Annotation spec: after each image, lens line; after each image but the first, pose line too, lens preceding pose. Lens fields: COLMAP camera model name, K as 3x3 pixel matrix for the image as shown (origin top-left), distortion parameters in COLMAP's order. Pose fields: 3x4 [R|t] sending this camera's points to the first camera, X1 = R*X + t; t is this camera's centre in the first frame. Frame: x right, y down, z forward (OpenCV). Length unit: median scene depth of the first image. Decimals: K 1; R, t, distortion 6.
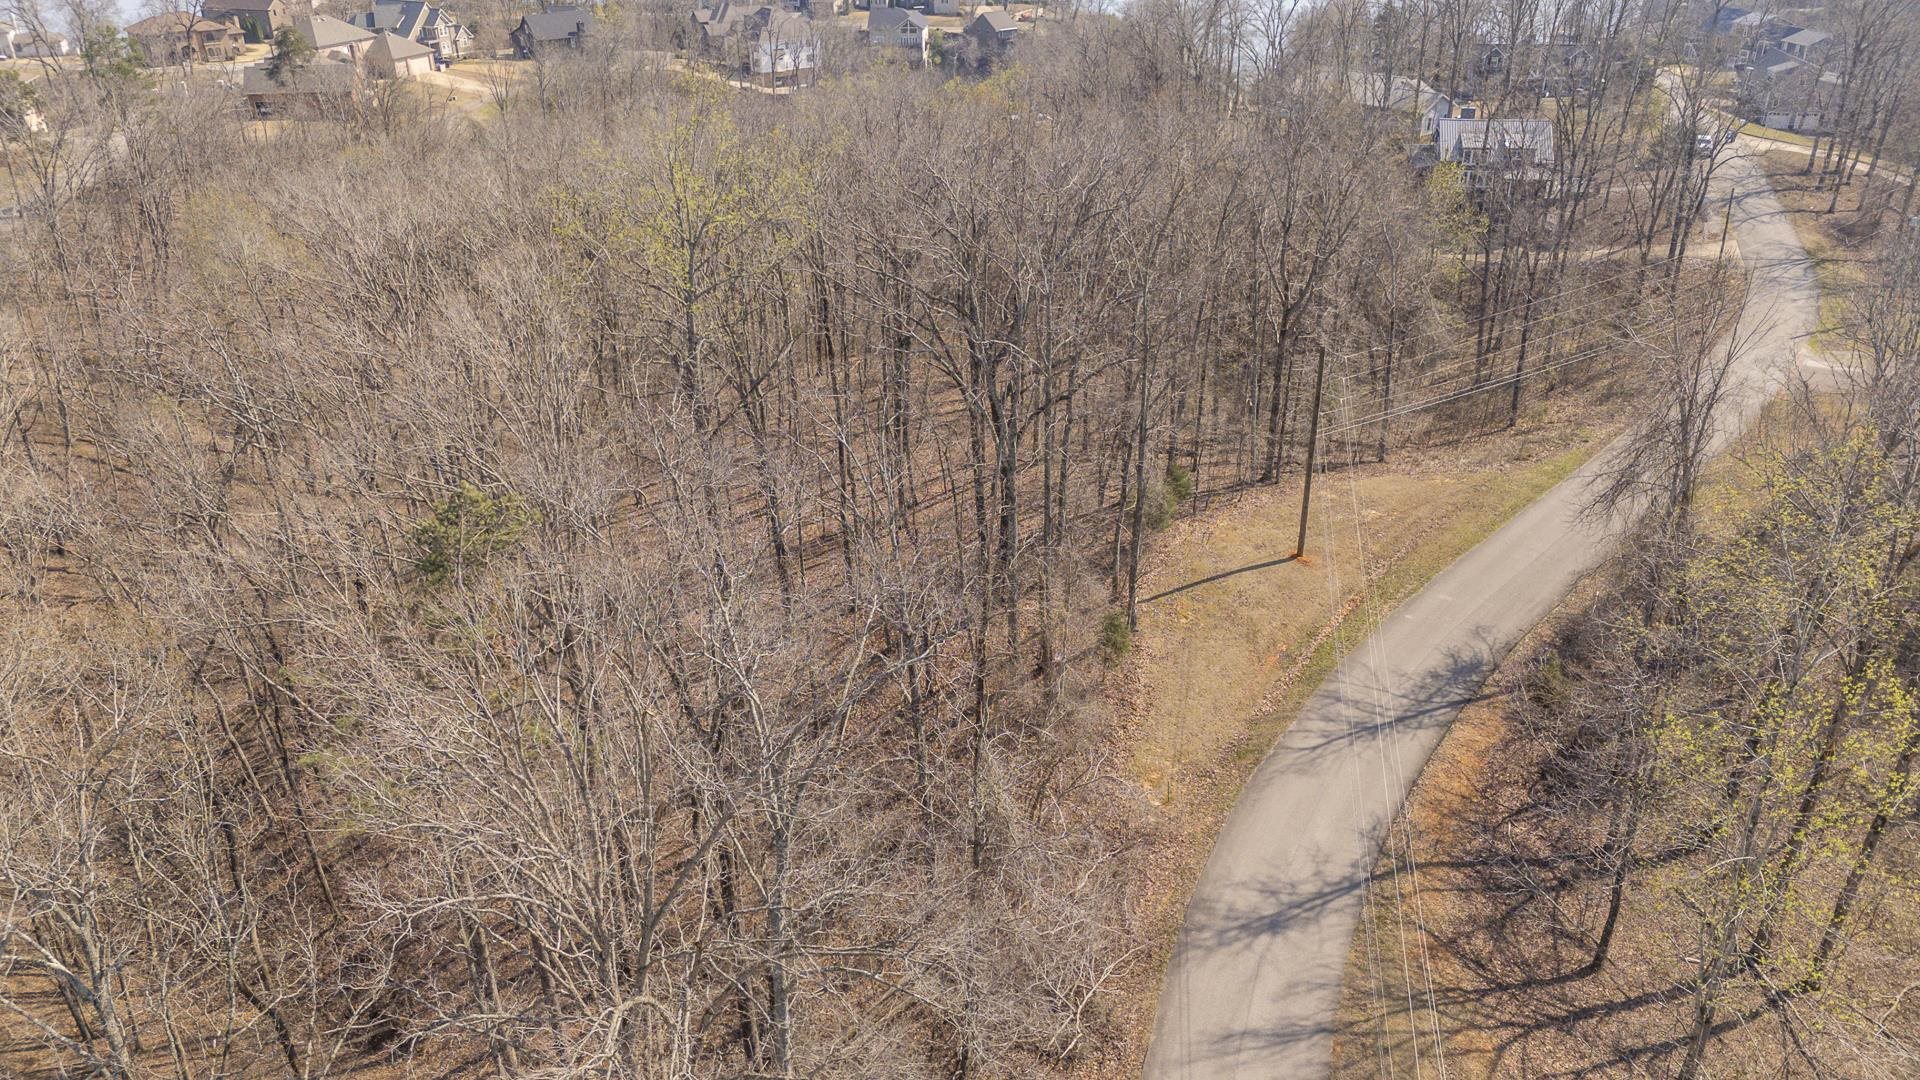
lens RADIAL K [[1405.8, 0, 966.2], [0, 1405.8, 536.1], [0, 0, 1]] dist [0.078167, -0.078710]
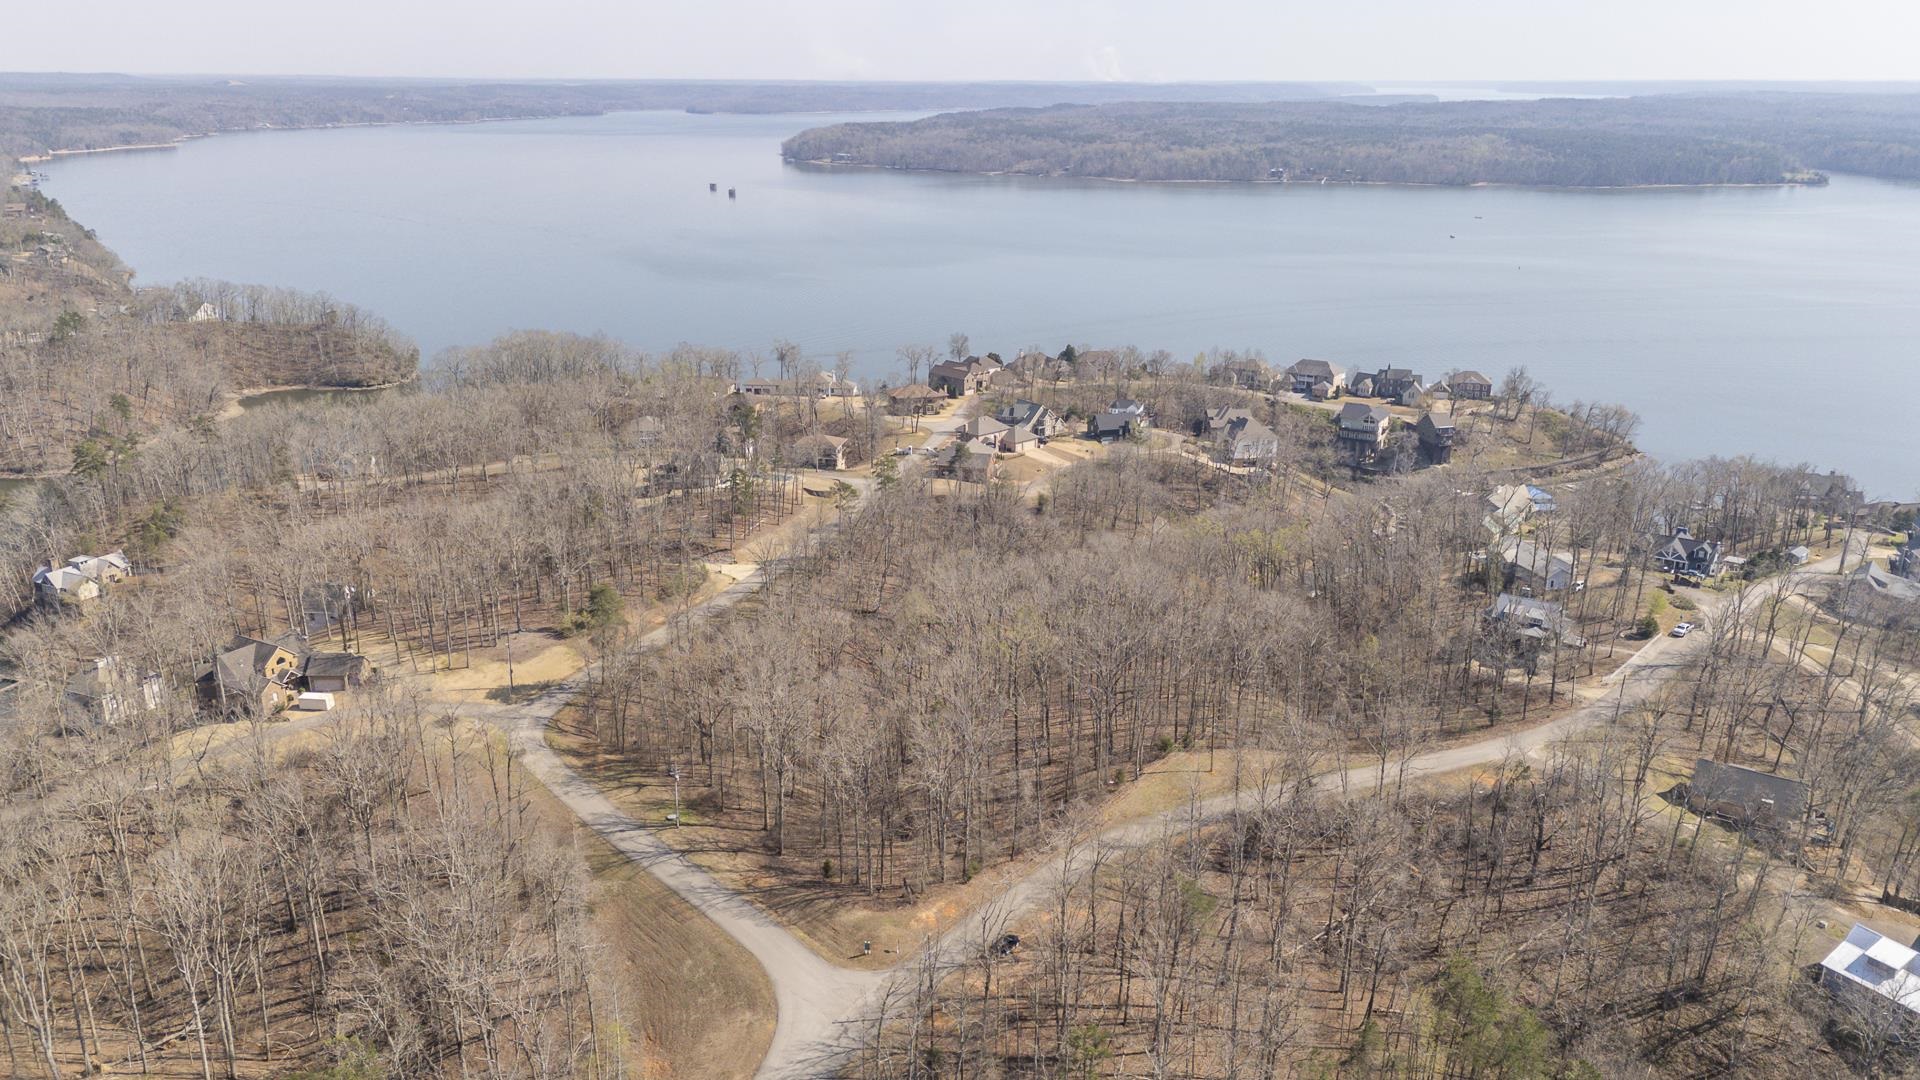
lens RADIAL K [[1405.8, 0, 966.2], [0, 1405.8, 536.1], [0, 0, 1]] dist [0.078167, -0.078710]
pose [[0.901617, 0.140709, -0.409009, 0.248353], [-0.204103, 0.972113, -0.115494, -0.001549], [0.381352, 0.187611, 0.905192, -0.529596]]
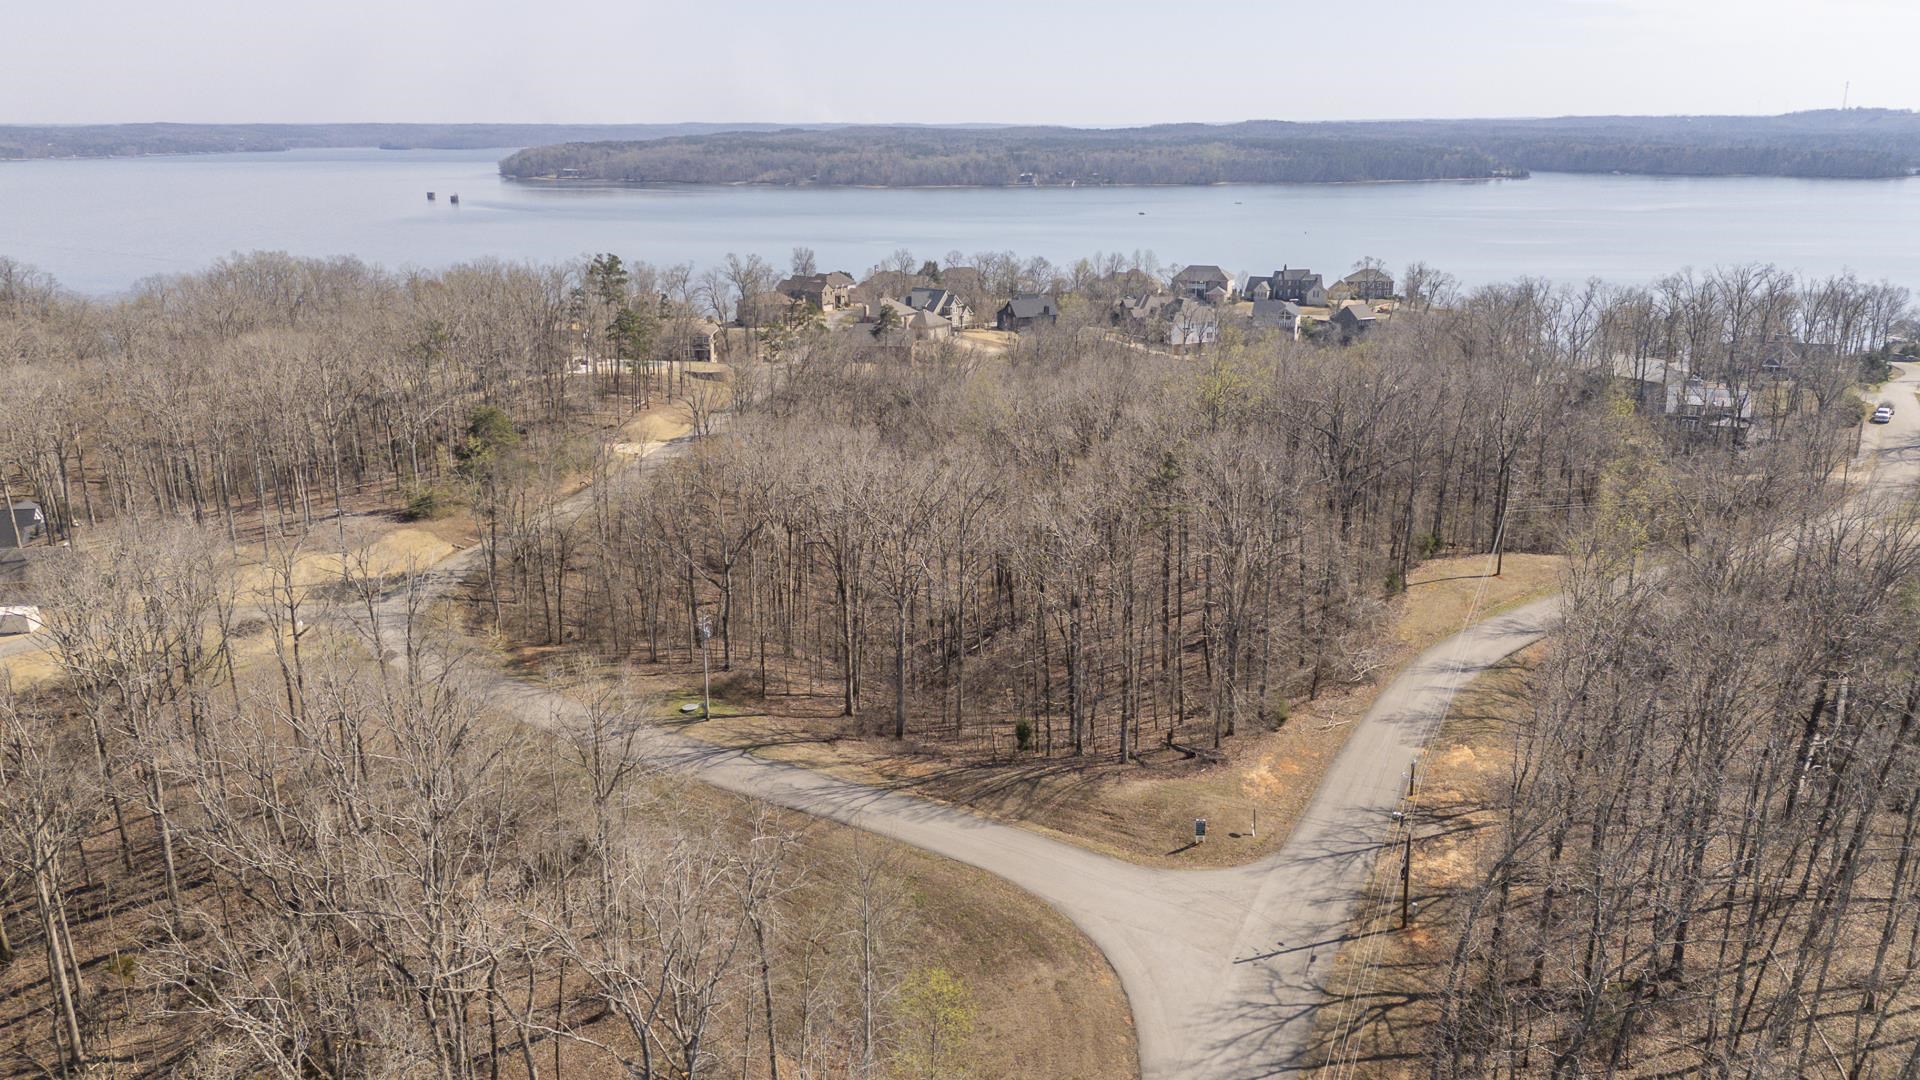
lens RADIAL K [[1405.8, 0, 966.2], [0, 1405.8, 536.1], [0, 0, 1]] dist [0.078167, -0.078710]
pose [[0.968450, 0.068267, -0.239676, -0.000691], [-0.111912, 0.978453, -0.173507, 0.108478], [0.222667, 0.194856, 0.955223, -0.292448]]
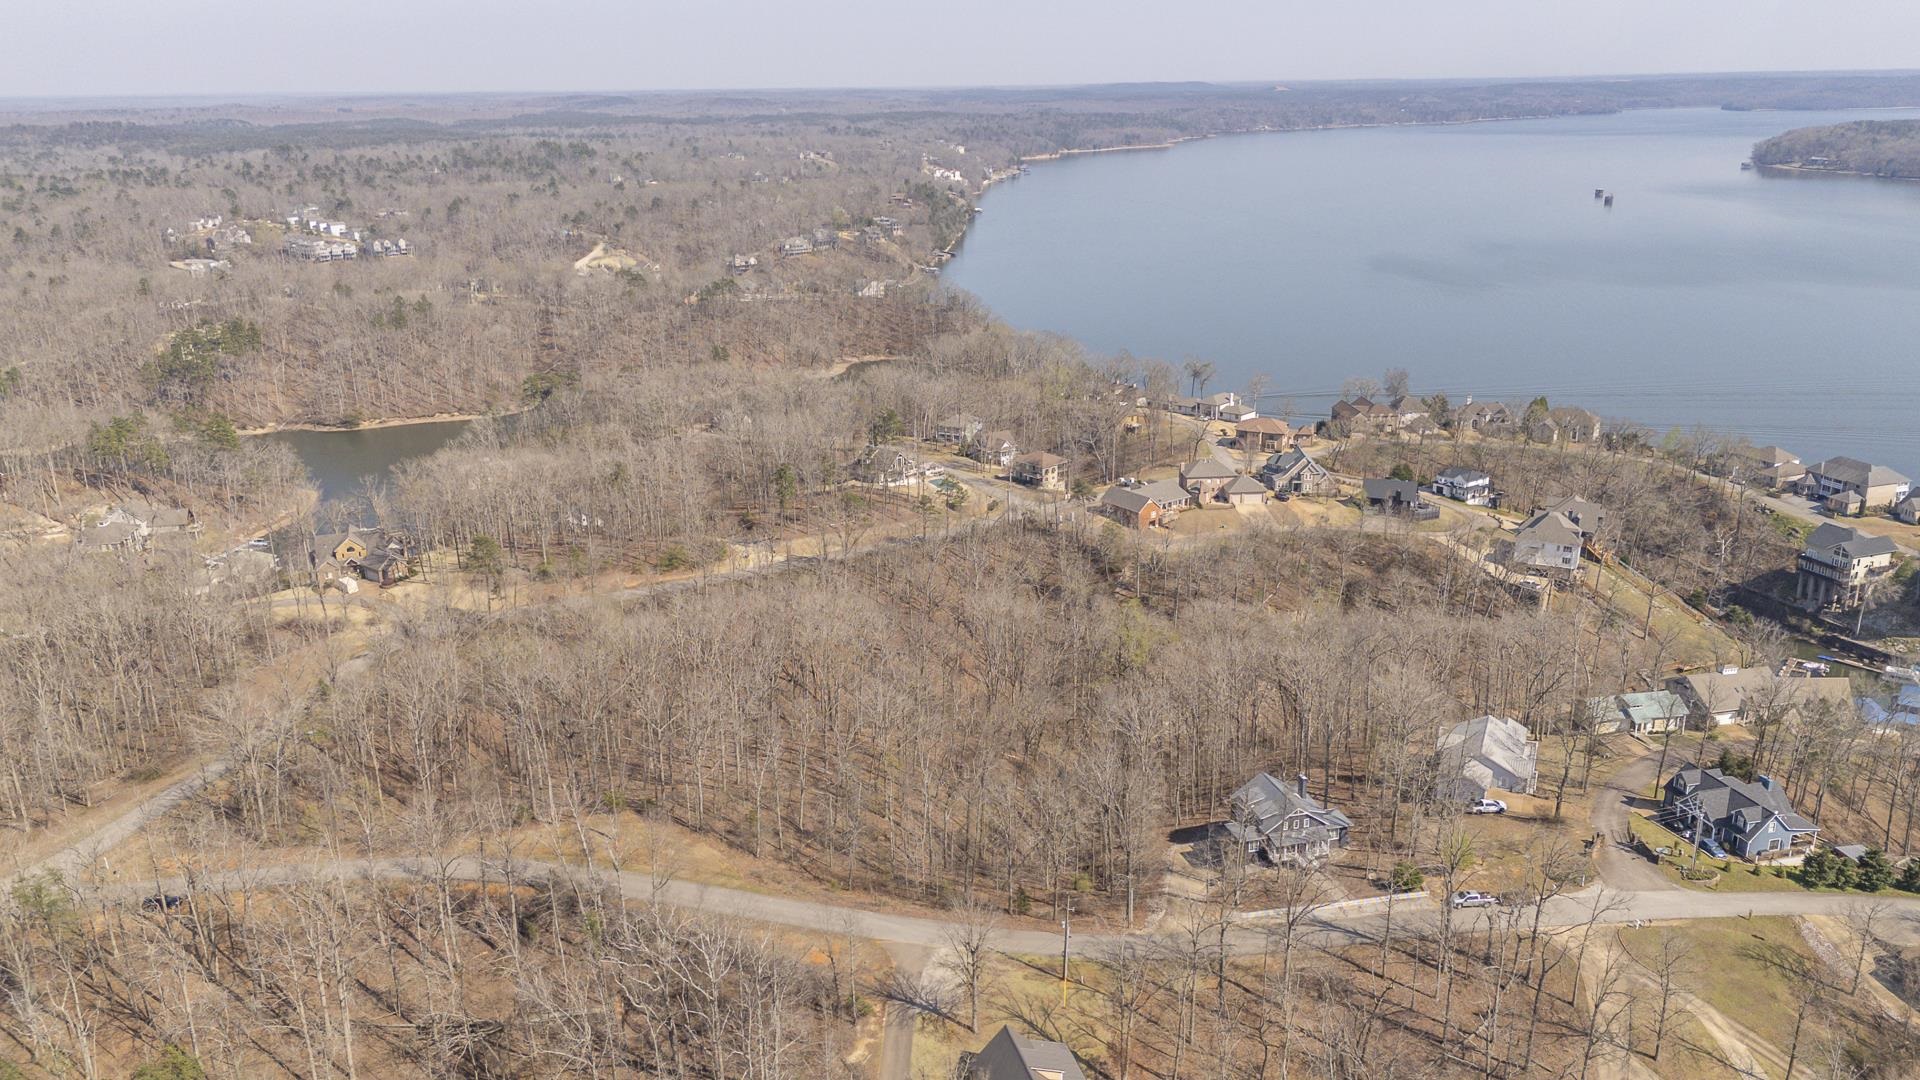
lens RADIAL K [[1405.8, 0, 966.2], [0, 1405.8, 536.1], [0, 0, 1]] dist [0.078167, -0.078710]
pose [[0.423551, 0.276722, -0.862571, 0.733659], [-0.404991, 0.909585, 0.092941, -0.278915], [0.810301, 0.309968, 0.497325, 0.004363]]
